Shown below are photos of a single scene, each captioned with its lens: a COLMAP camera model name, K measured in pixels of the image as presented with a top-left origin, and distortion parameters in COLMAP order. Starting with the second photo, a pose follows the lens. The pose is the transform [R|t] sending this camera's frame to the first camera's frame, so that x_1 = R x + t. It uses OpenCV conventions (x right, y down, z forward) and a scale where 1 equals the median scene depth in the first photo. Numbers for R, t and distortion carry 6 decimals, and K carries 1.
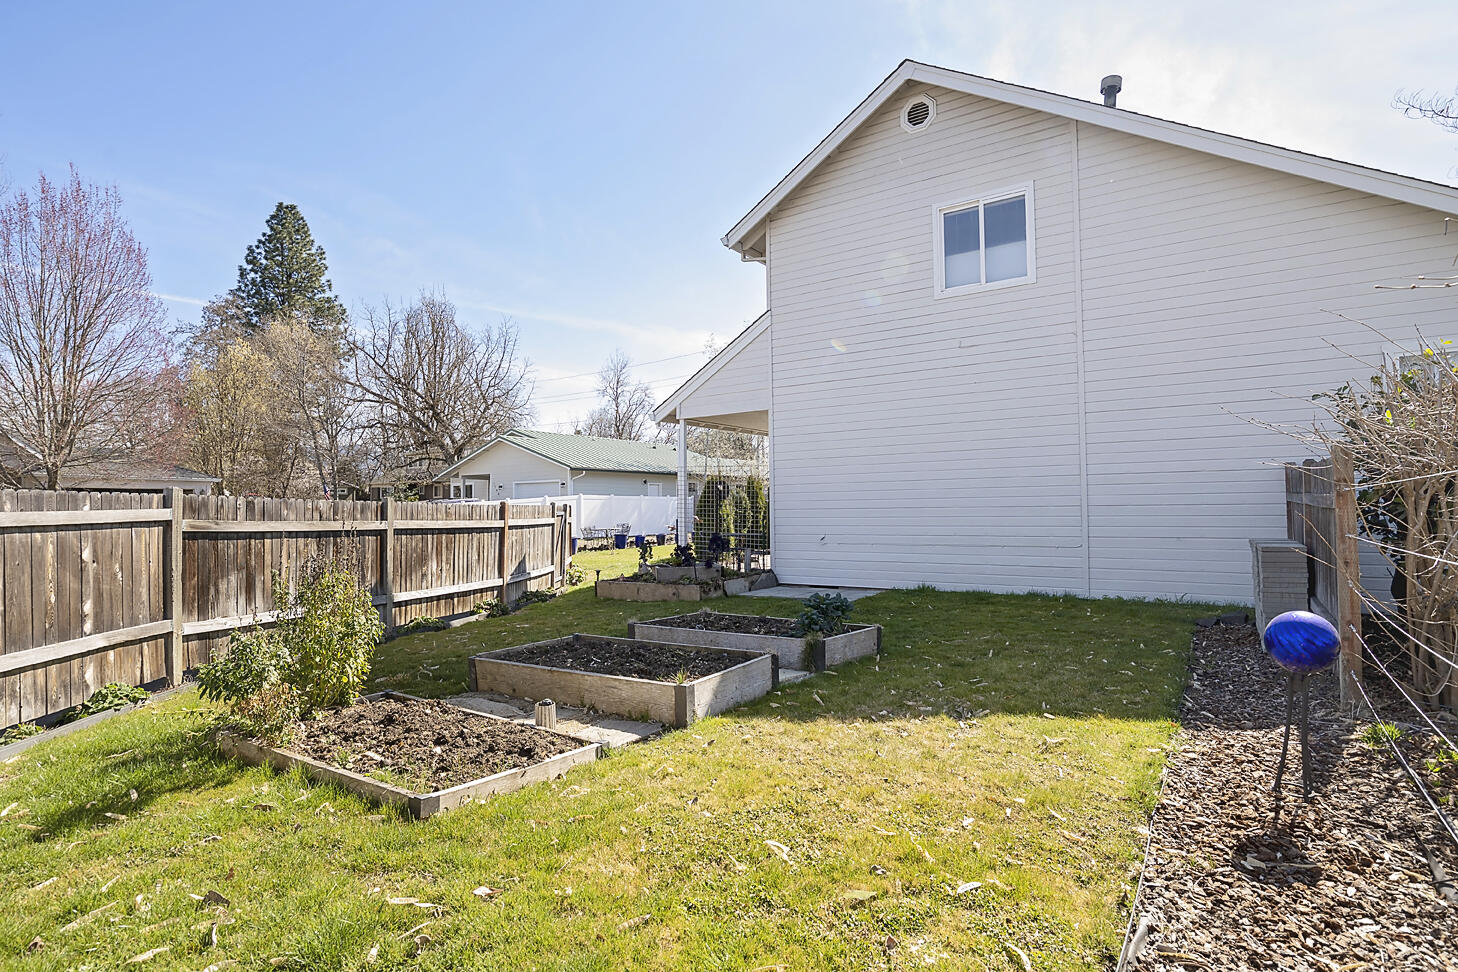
lens RADIAL K [[752.7, 0, 735.0], [0, 752.7, 485.4], [0, 0, 1]] dist [-0.009854, 0.002055]
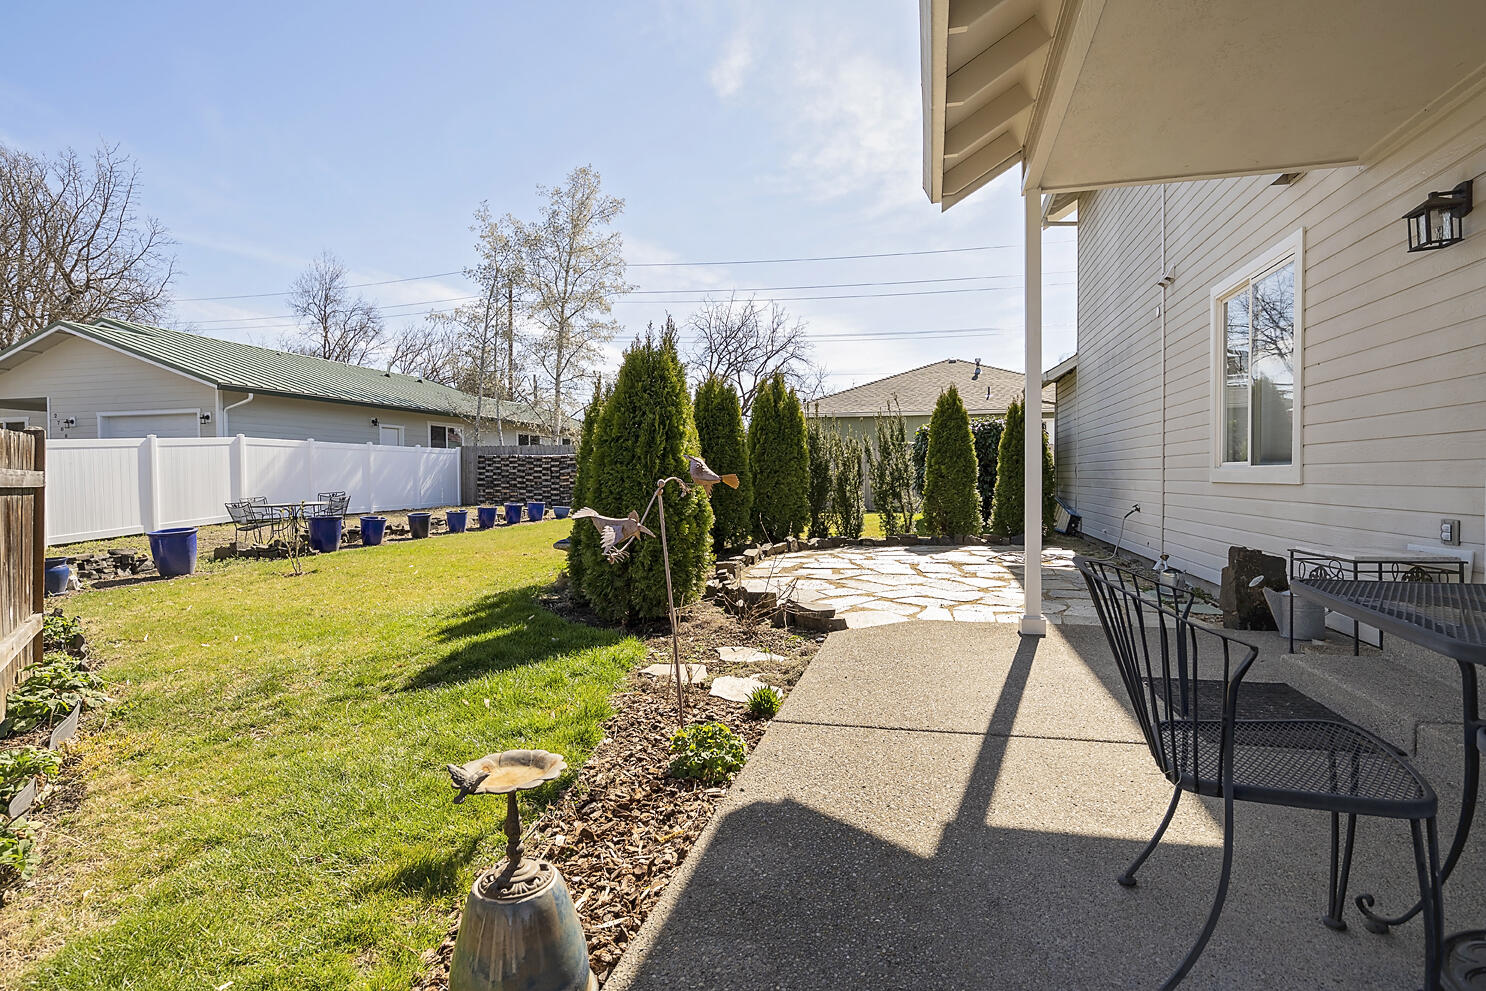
lens RADIAL K [[767.1, 0, 749.1], [0, 767.1, 494.9], [0, 0, 1]] dist [-0.009854, 0.002055]
pose [[0.941454, -0.010159, 0.336987, -0.047059], [-0.009849, 0.998291, 0.057610, 0.016362], [-0.336997, -0.057556, 0.939745, 0.339681]]
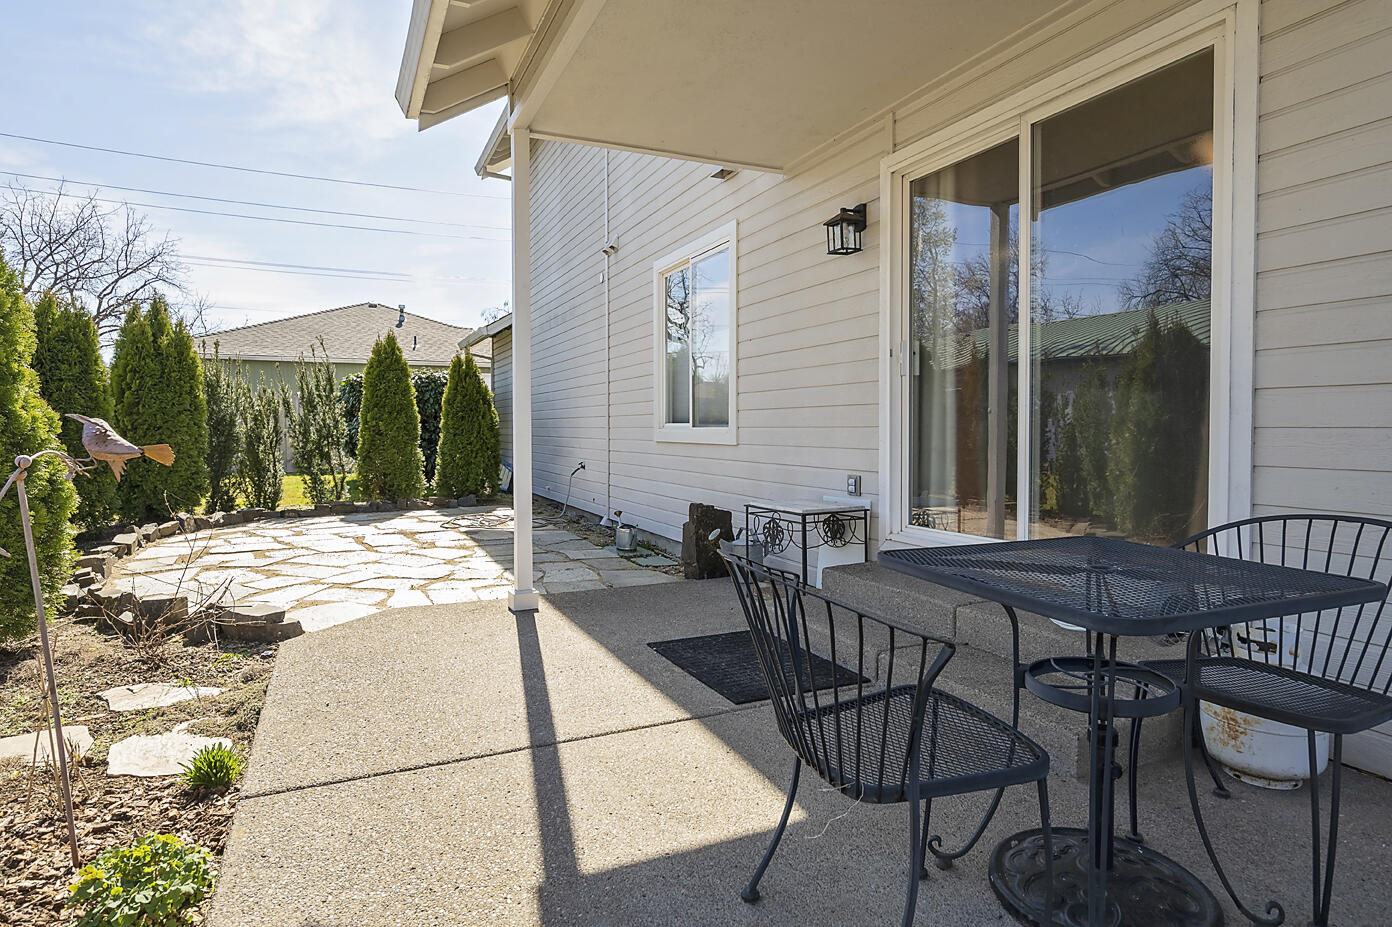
lens RADIAL K [[790.1, 0, 707.5], [0, 790.1, 450.5], [0, 0, 1]] dist [-0.025582, 0.013882]
pose [[0.524771, -0.020513, 0.850996, -0.048460], [-0.033013, 0.998467, 0.044426, 0.015237], [-0.850603, -0.051408, 0.523290, 0.361955]]
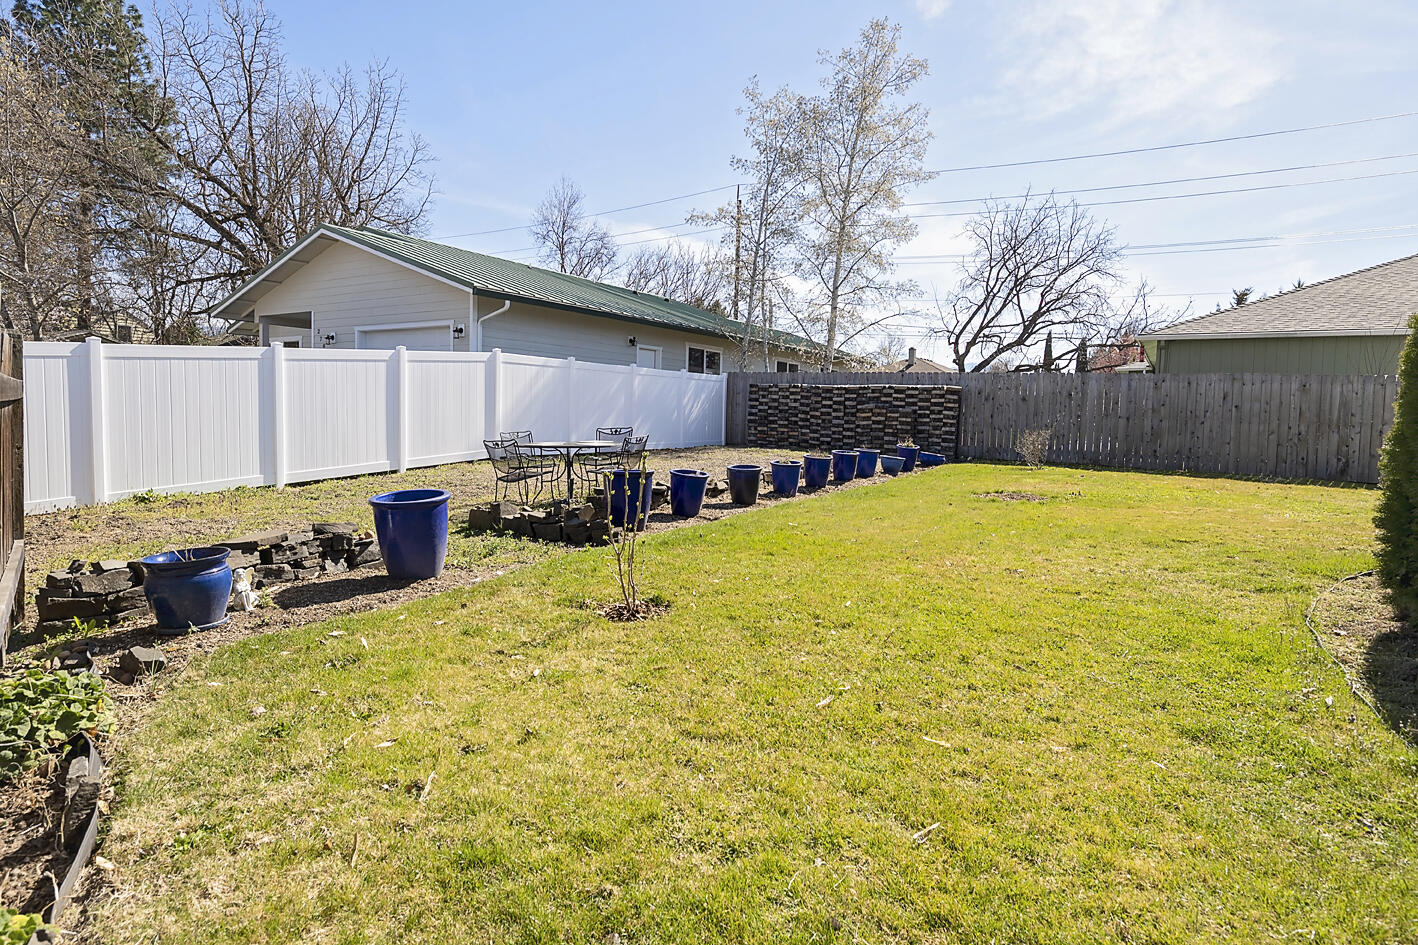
lens RADIAL K [[782.1, 0, 709.0], [0, 782.1, 472.5], [0, 0, 1]] dist [-0.027619, 0.000508]
pose [[0.998815, 0.025482, 0.041459, -0.092268], [-0.030093, 0.992946, 0.114689, 0.022369], [-0.038244, -0.115801, 0.992536, 0.494882]]
